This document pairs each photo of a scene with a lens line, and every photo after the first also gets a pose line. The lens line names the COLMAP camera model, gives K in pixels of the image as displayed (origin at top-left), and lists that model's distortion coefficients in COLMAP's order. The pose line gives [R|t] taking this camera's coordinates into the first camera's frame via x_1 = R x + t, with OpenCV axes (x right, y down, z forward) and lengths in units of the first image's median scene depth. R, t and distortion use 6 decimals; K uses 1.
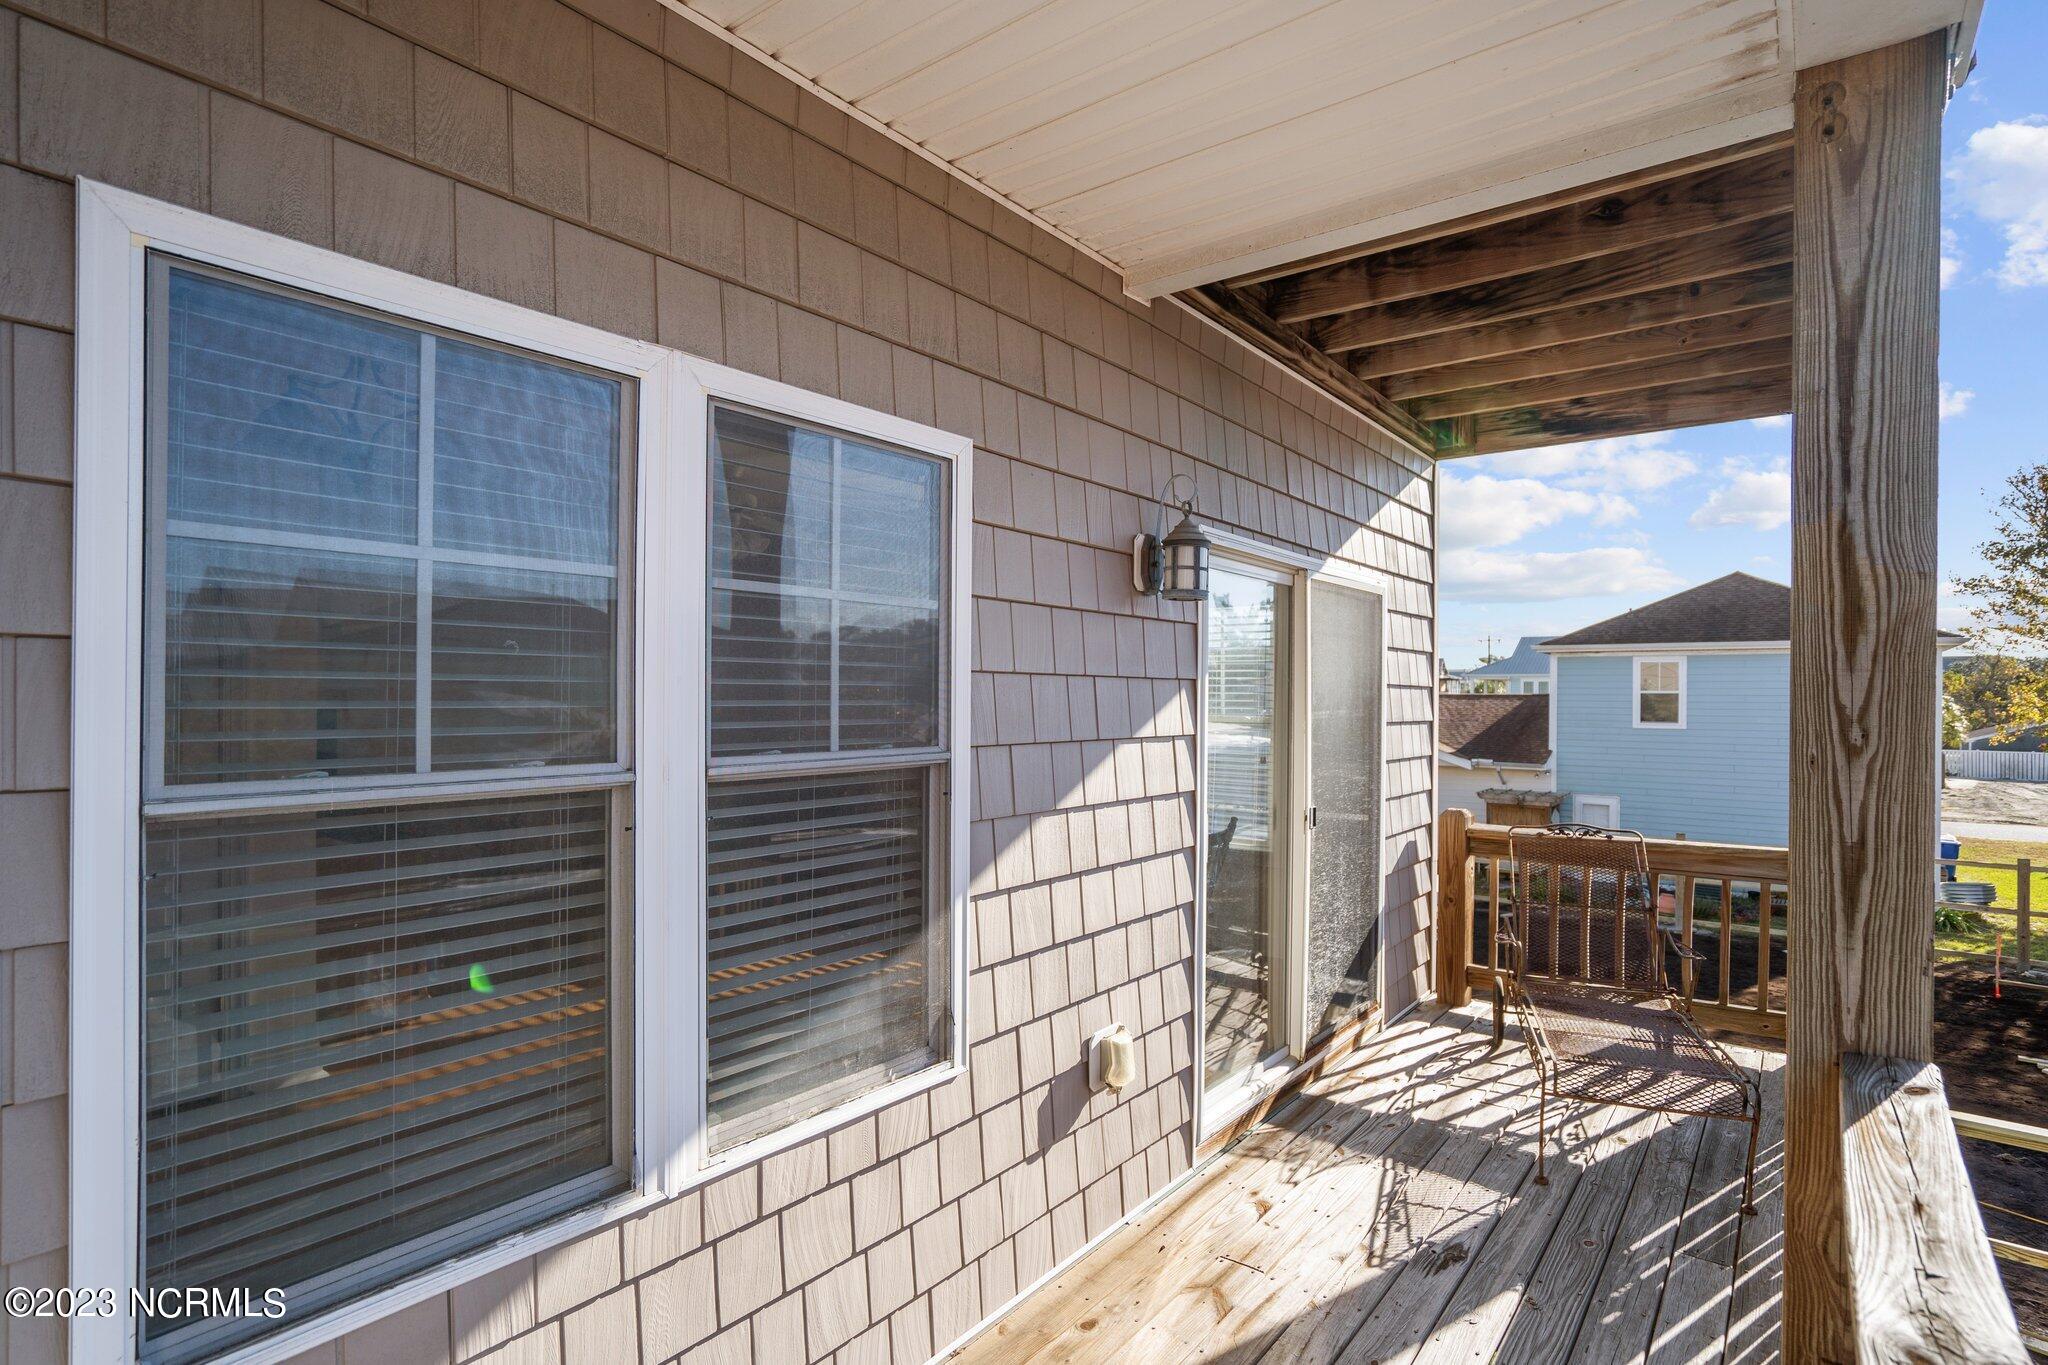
lens RADIAL K [[1020.6, 0, 1024.0], [0, 1020.6, 682.5], [0, 0, 1]] dist [-0.038804, 0.018807]
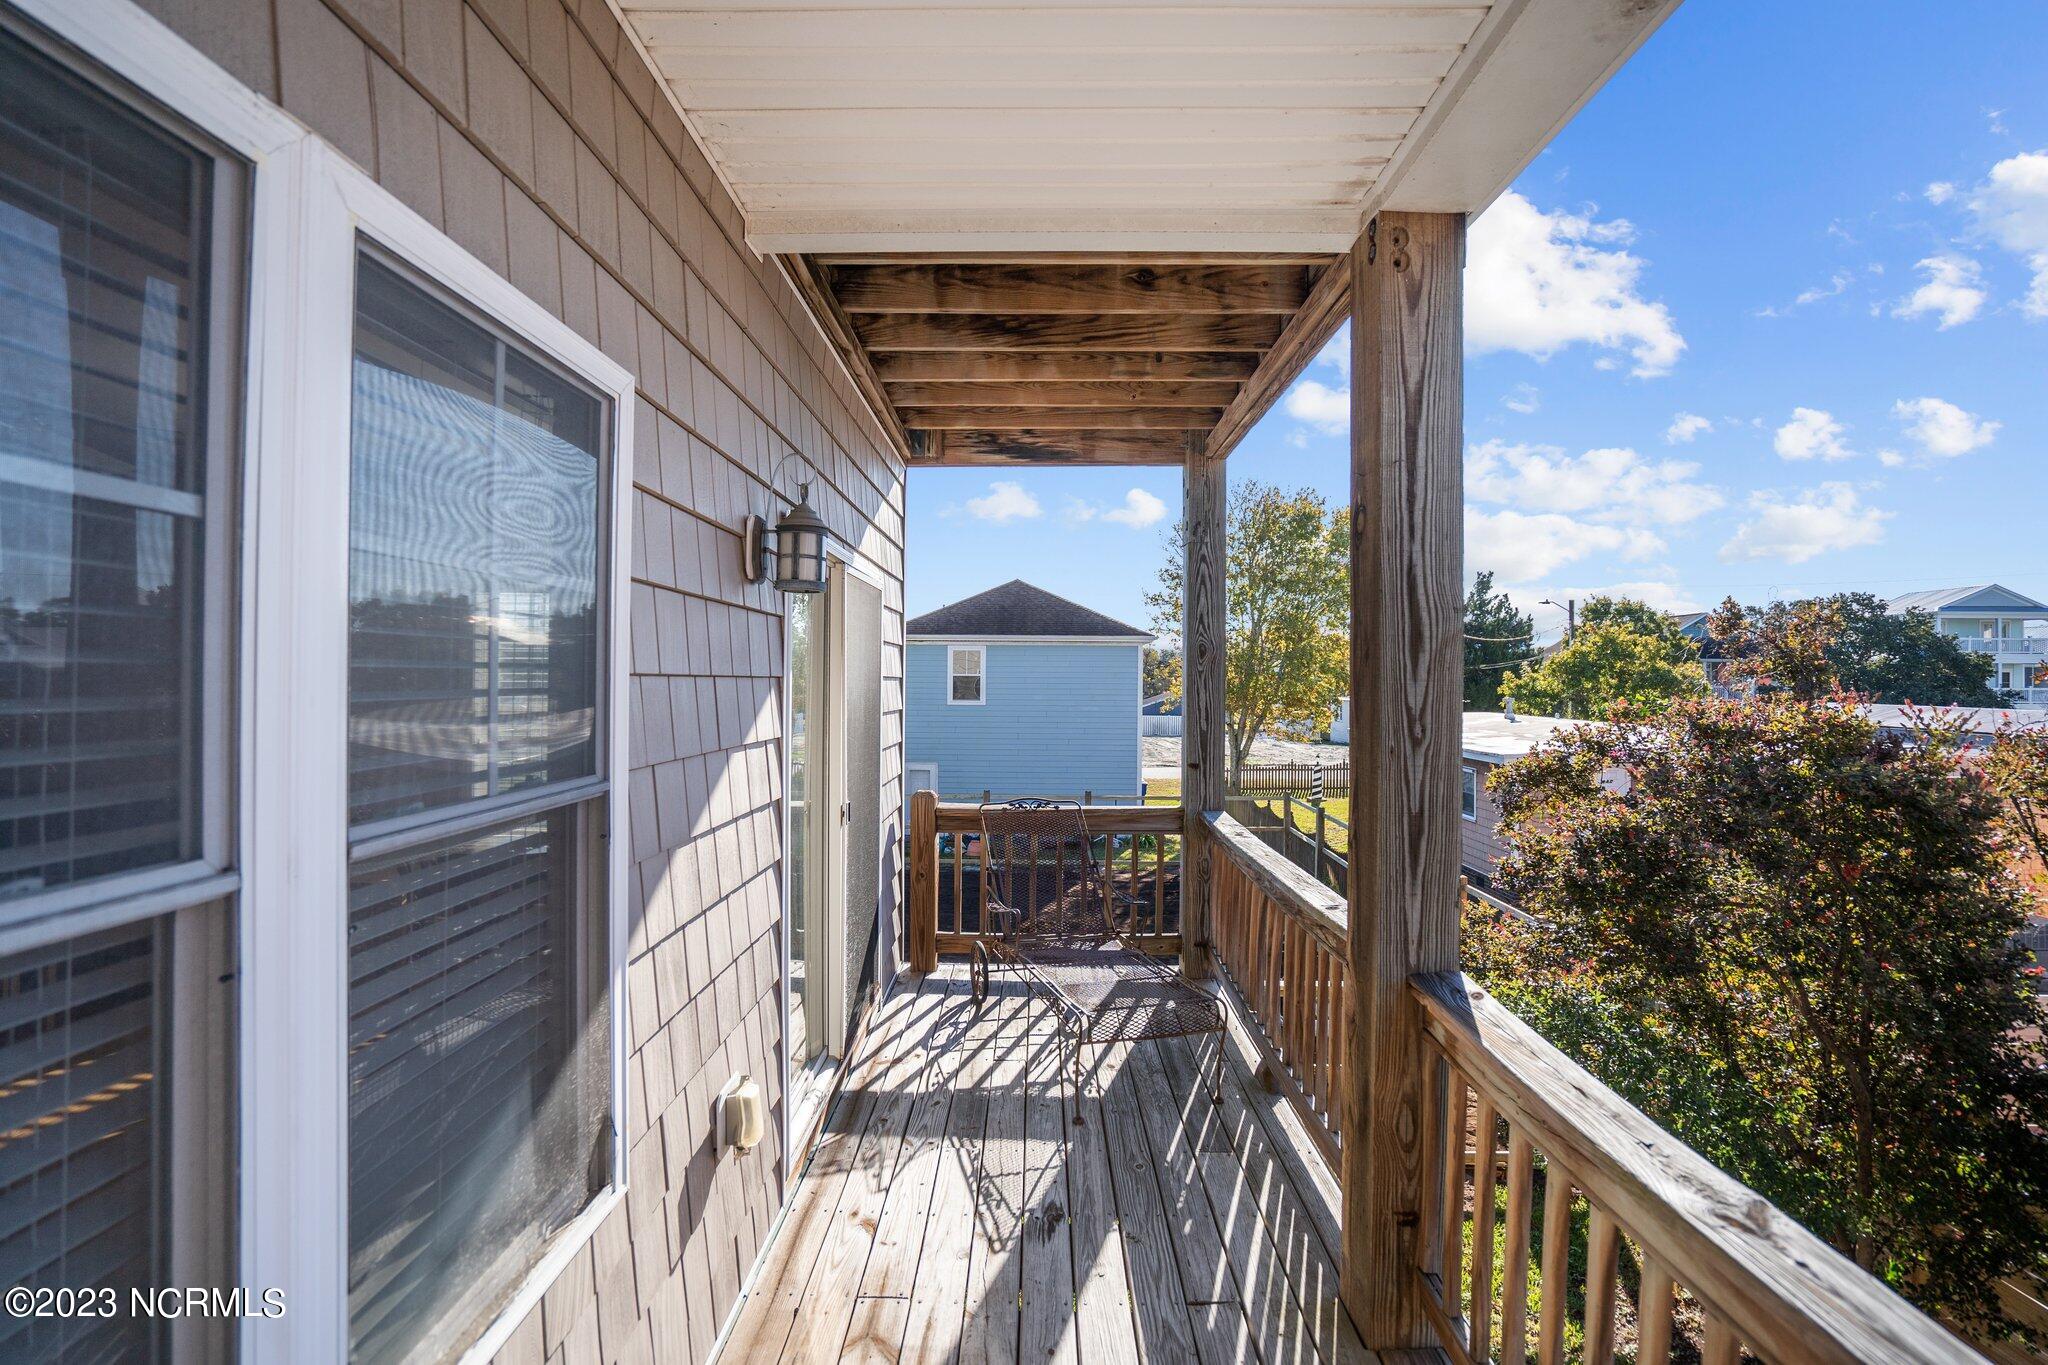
lens RADIAL K [[974.0, 0, 1022.0], [0, 974.0, 662.6], [0, 0, 1]] dist [-0.074024, 0.053618]
pose [[0.798439, 0.008548, 0.602014, -0.182513], [-0.008015, 0.999962, -0.003567, -0.014534], [-0.602022, -0.001977, 0.798477, 0.169983]]
